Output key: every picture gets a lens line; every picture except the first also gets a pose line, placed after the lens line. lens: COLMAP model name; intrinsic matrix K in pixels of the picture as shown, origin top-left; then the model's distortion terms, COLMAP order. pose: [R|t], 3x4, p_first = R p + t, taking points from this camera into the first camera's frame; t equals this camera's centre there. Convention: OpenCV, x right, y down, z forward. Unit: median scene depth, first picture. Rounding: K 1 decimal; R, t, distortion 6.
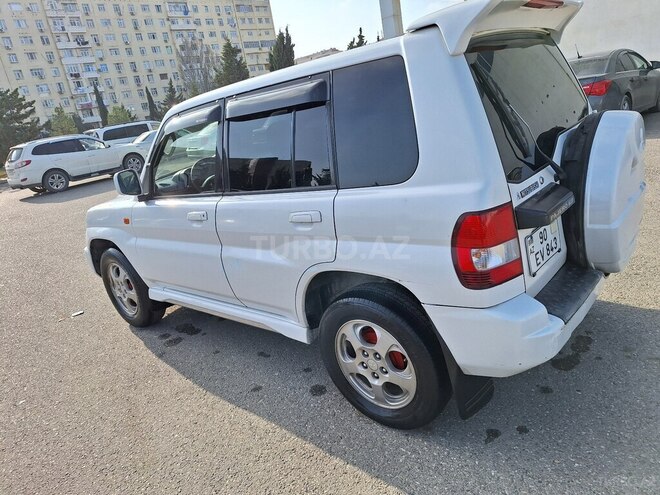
lens RADIAL K [[453.1, 0, 333.2], [0, 453.1, 245.1], [0, 0, 1]] dist [0.043742, -0.036188]
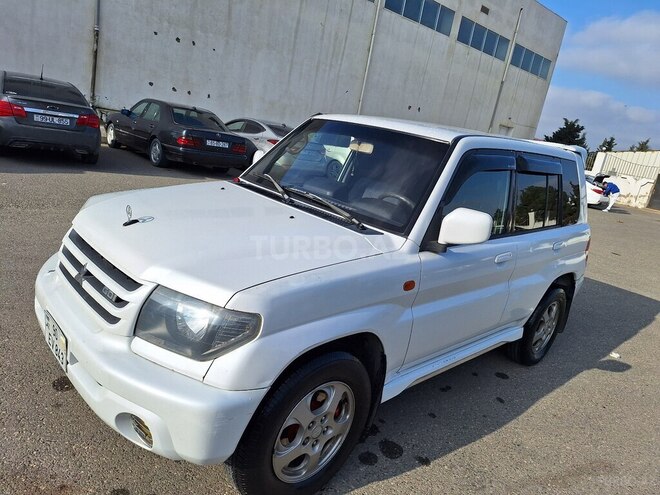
lens RADIAL K [[456.0, 0, 321.7], [0, 456.0, 248.6], [0, 0, 1]] dist [0.040495, -0.035495]
pose [[0.087759, -0.078325, 0.993058, -1.404803], [0.117700, 0.990736, 0.067740, -0.208633], [-0.989164, 0.110938, 0.096165, 1.356409]]
